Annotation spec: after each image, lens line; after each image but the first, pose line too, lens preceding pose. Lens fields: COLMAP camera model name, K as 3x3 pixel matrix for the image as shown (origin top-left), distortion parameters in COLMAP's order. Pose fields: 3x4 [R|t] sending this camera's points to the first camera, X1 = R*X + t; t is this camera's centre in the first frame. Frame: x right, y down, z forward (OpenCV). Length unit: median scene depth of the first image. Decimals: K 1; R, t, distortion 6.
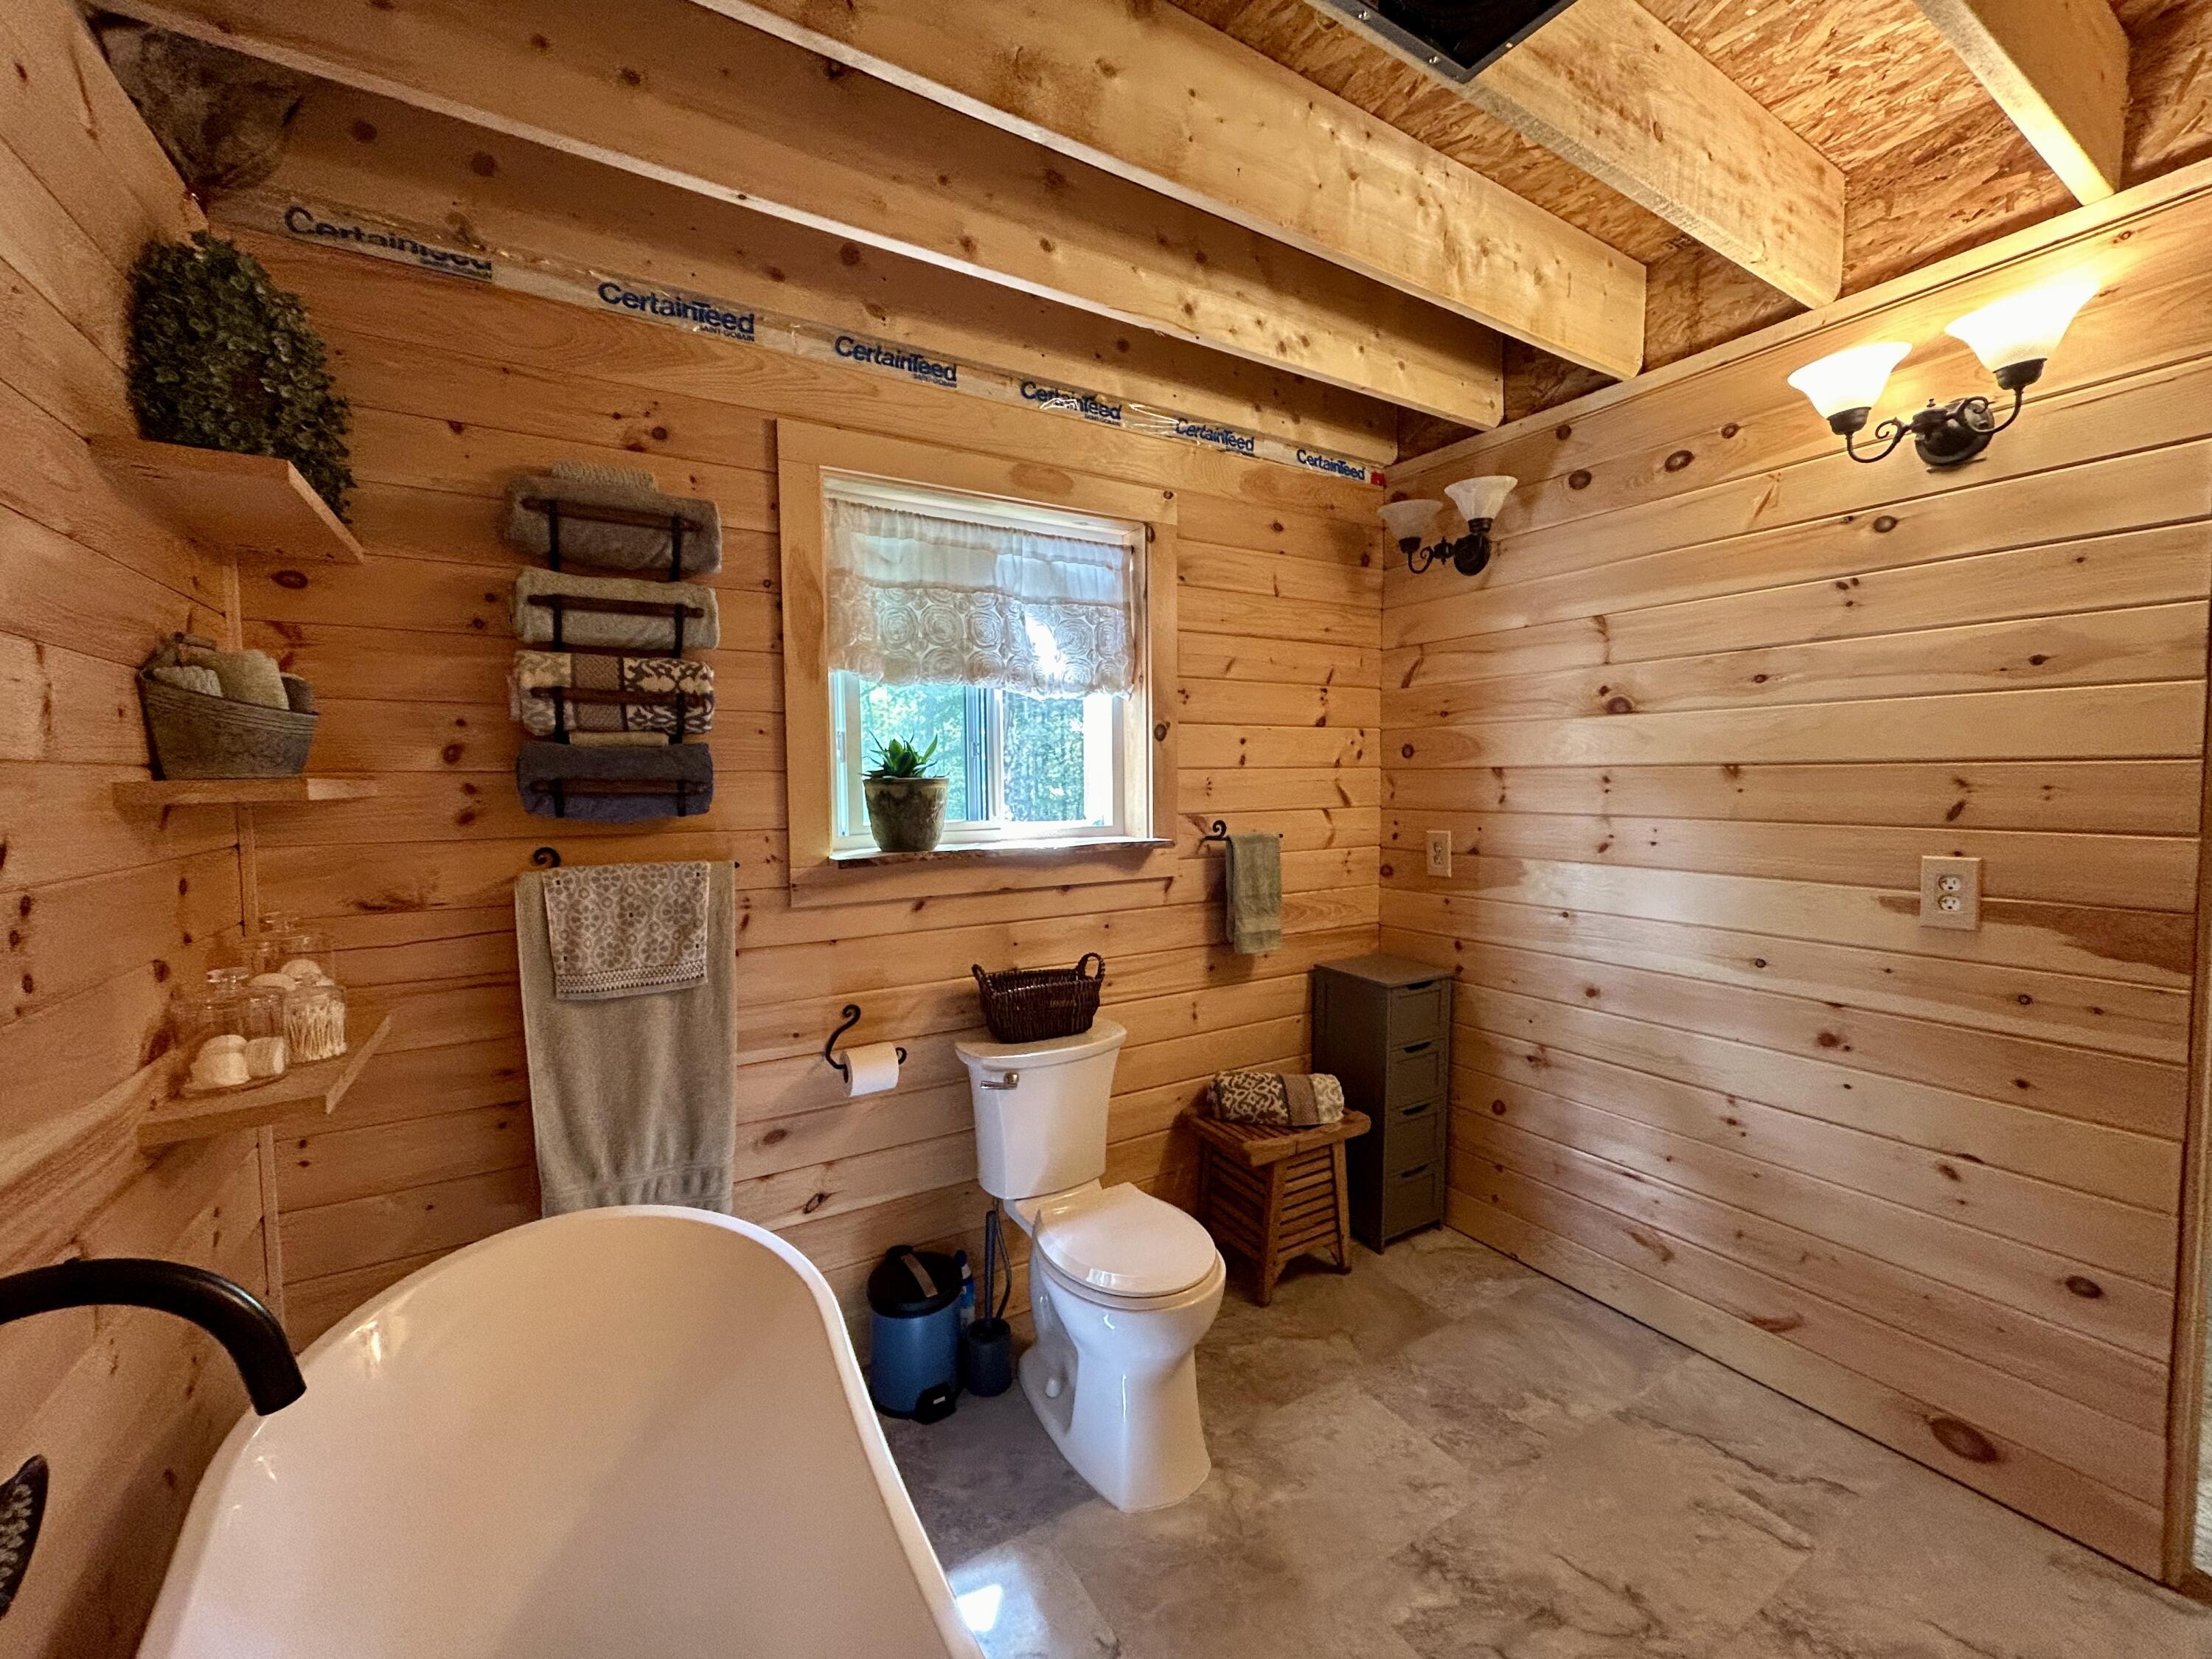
lens RADIAL K [[895.5, 0, 1109.2], [0, 895.5, 825.4], [0, 0, 1]] dist [-0.003430, 0.001854]
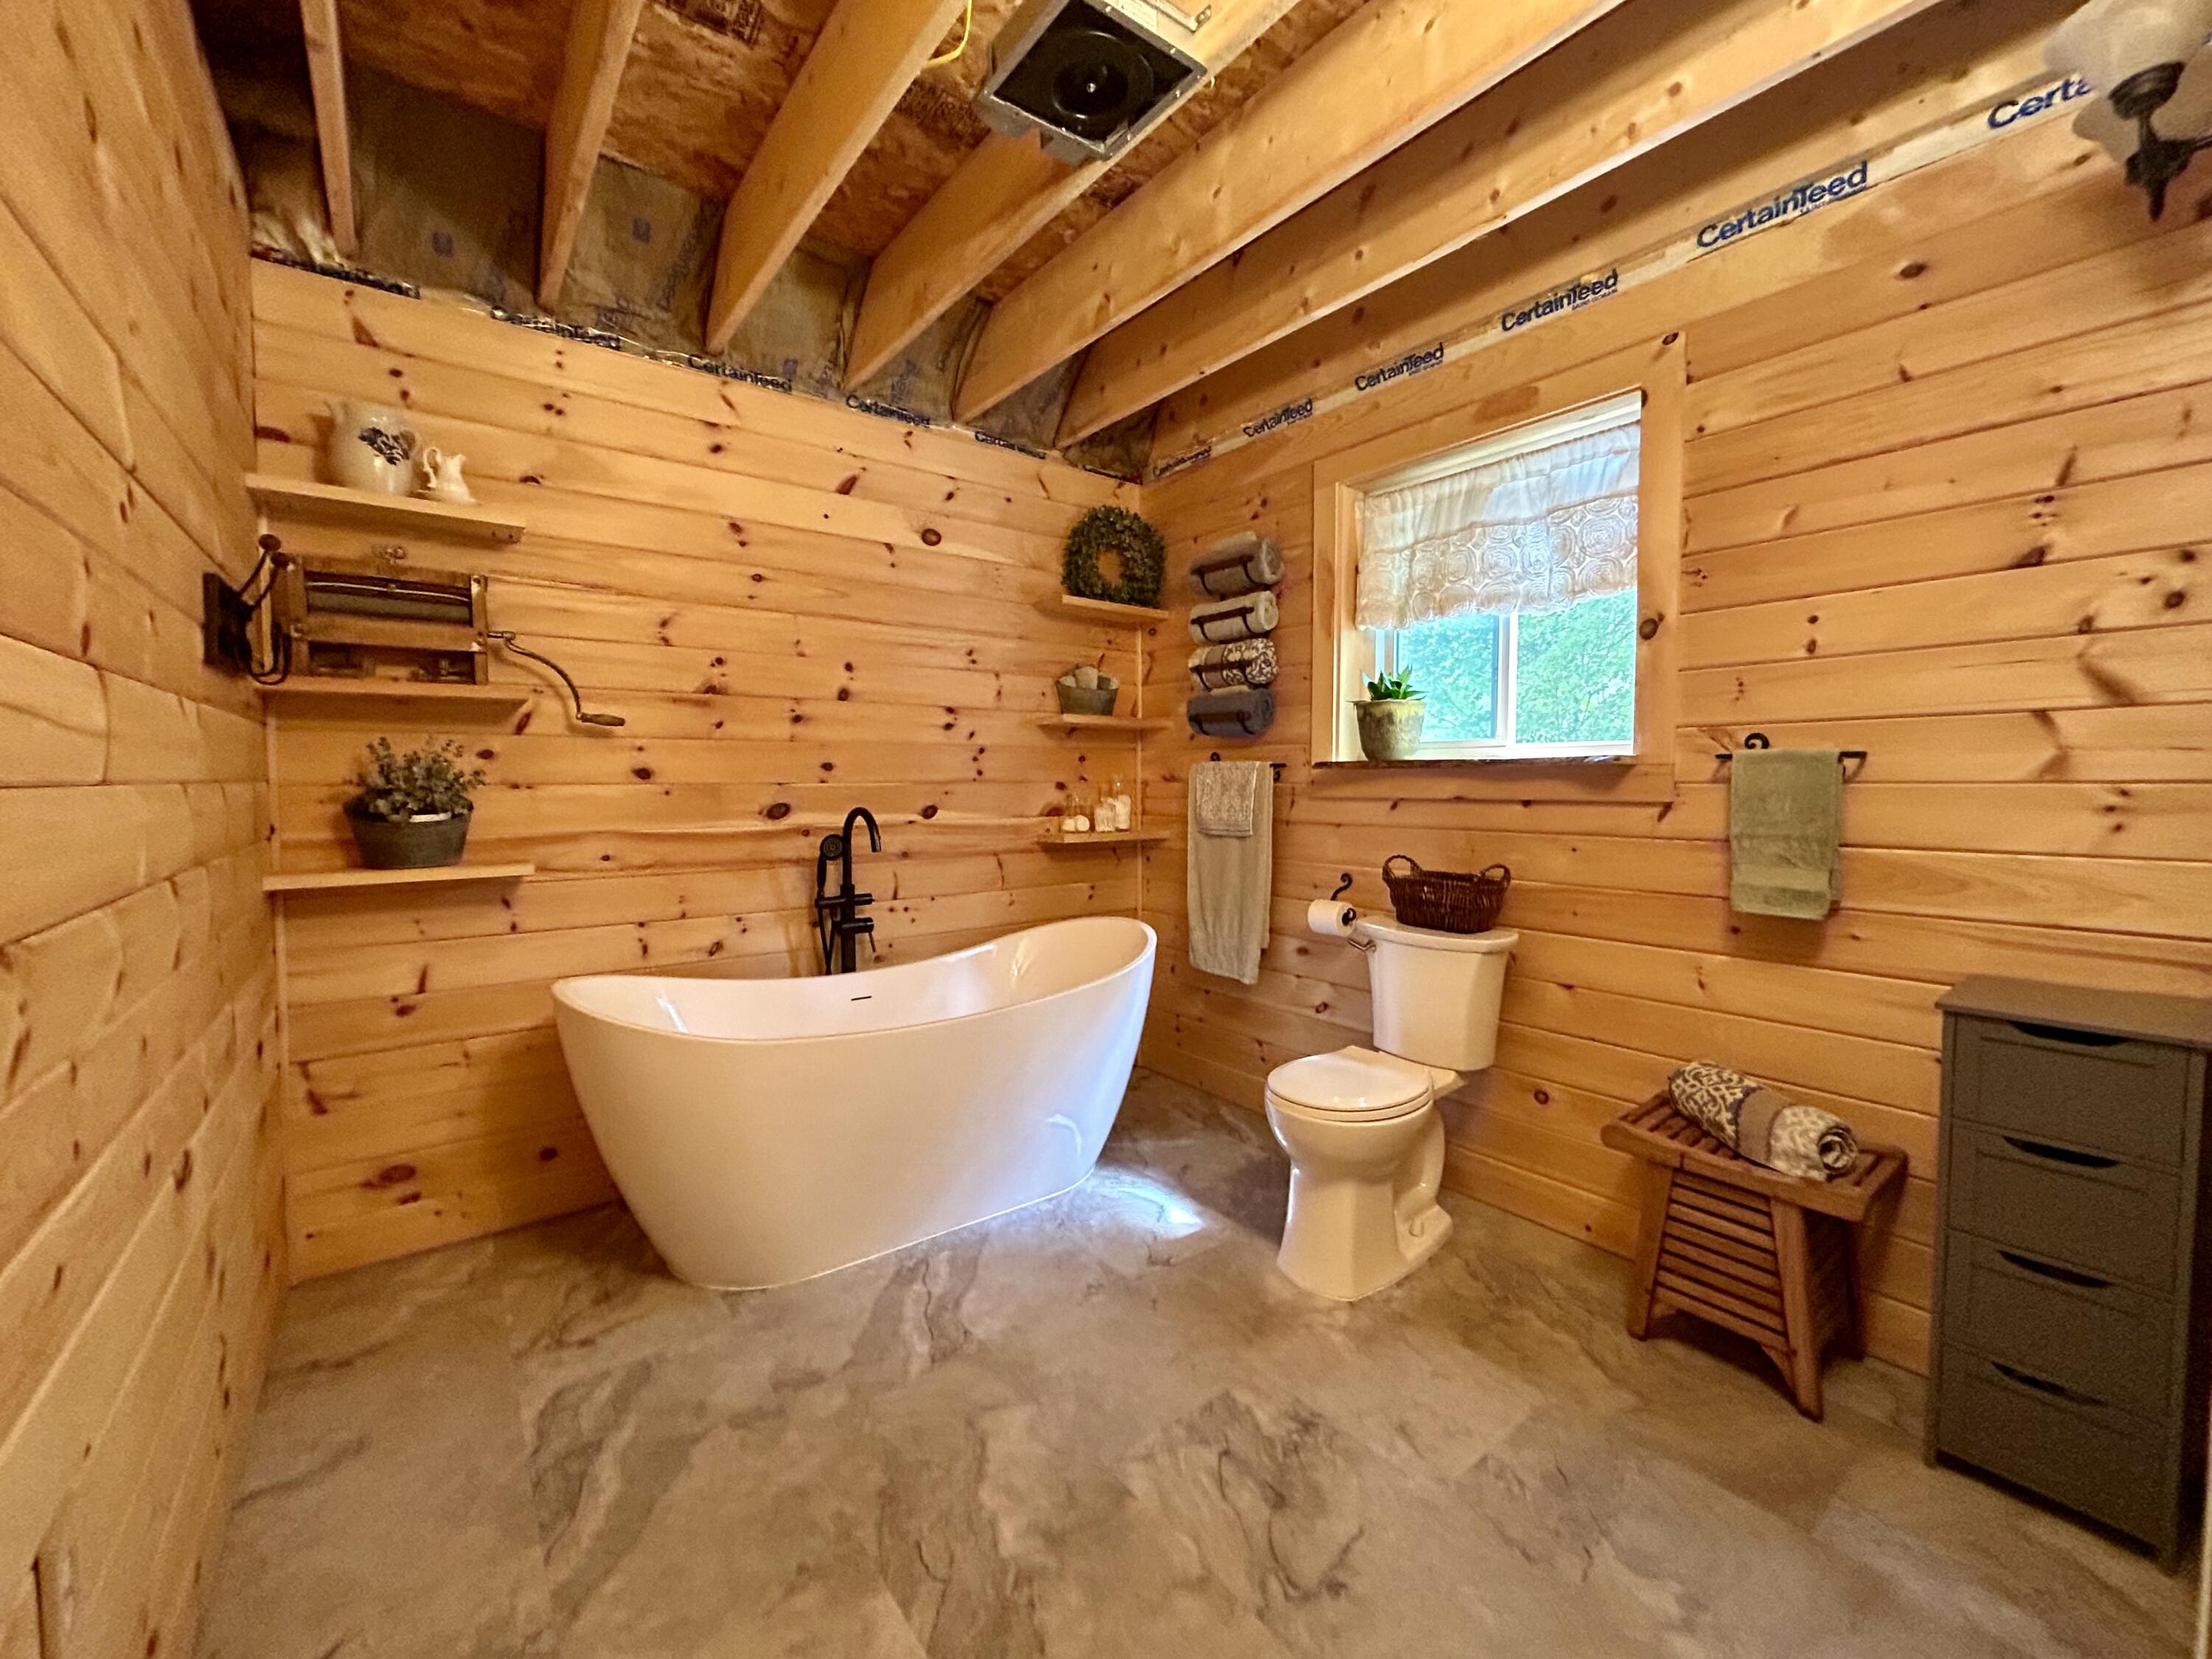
lens RADIAL K [[895.5, 0, 1106.7], [0, 895.5, 826.2], [0, 0, 1]] dist [-0.003430, 0.001854]
pose [[0.110249, 0.061745, -0.991984, 0.963022], [-0.050404, 0.997132, 0.056463, 0.067279], [0.992625, 0.043775, 0.113044, 0.460215]]
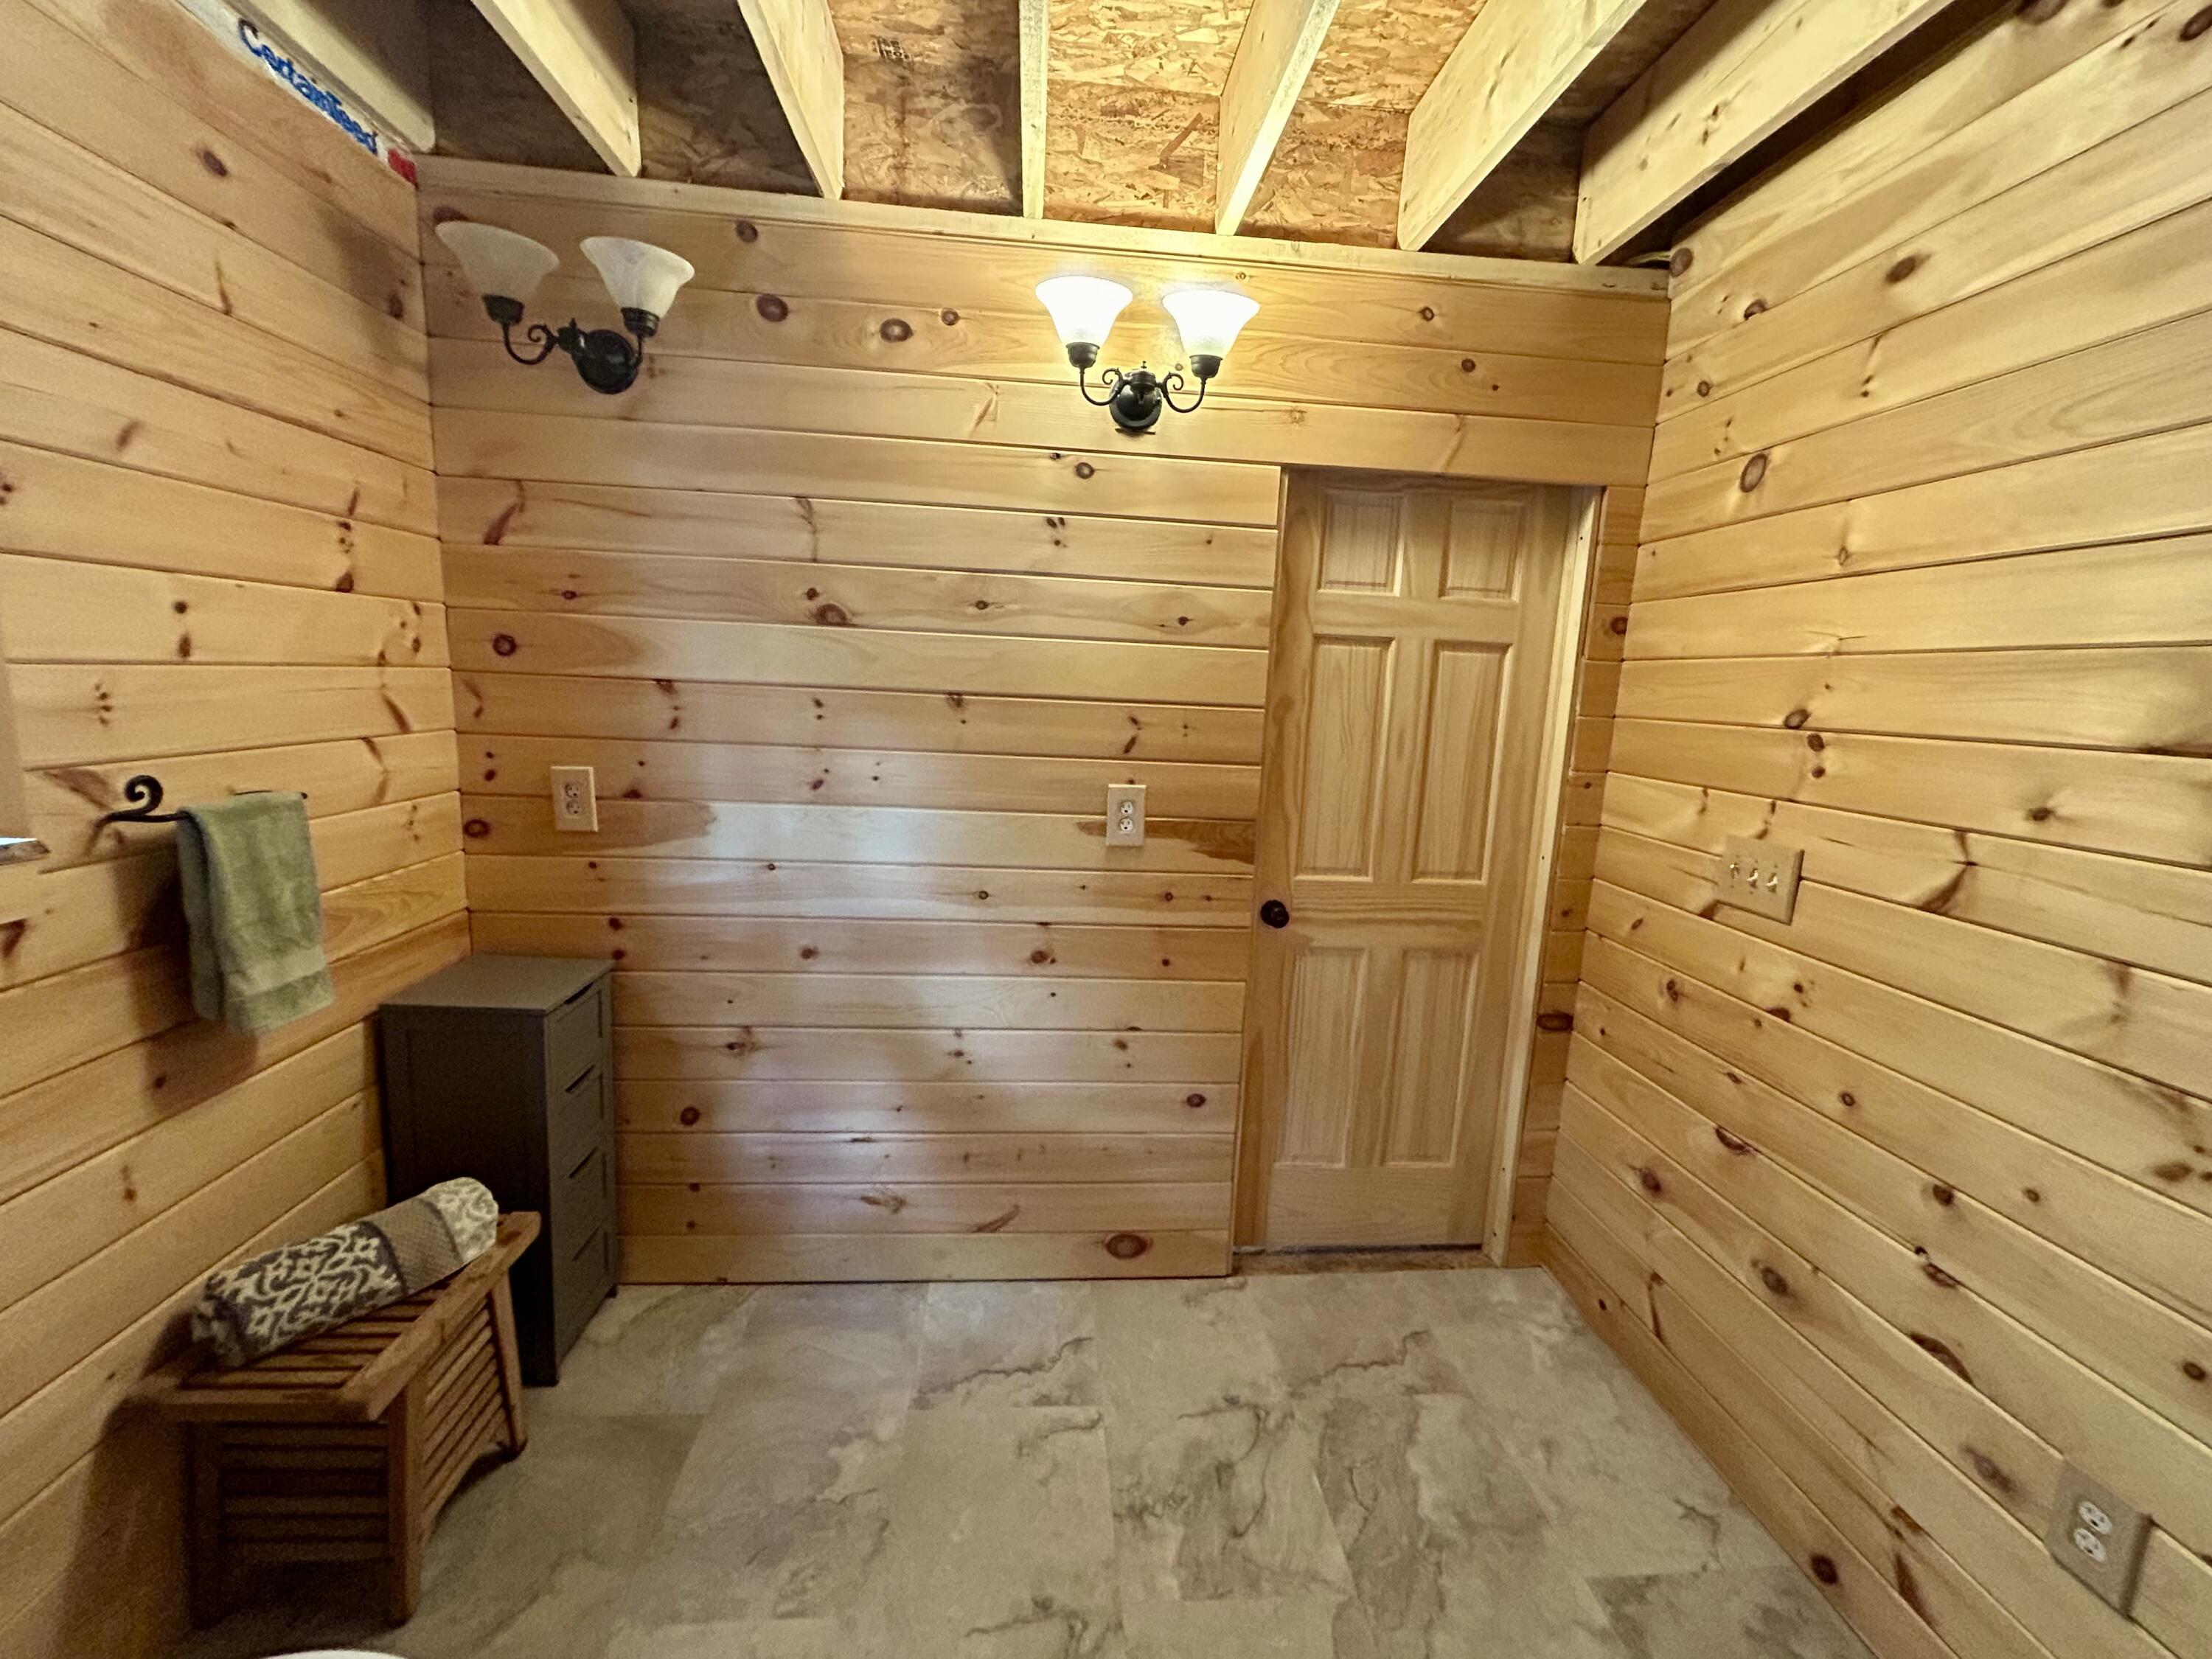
lens RADIAL K [[895.5, 0, 1110.7], [0, 895.5, 826.1], [0, 0, 1]] dist [-0.003430, 0.001854]
pose [[0.444385, -0.116351, 0.888248, -0.084617], [-0.002827, 0.991343, 0.131270, -0.050933], [-0.895832, -0.060845, 0.440209, 0.403913]]
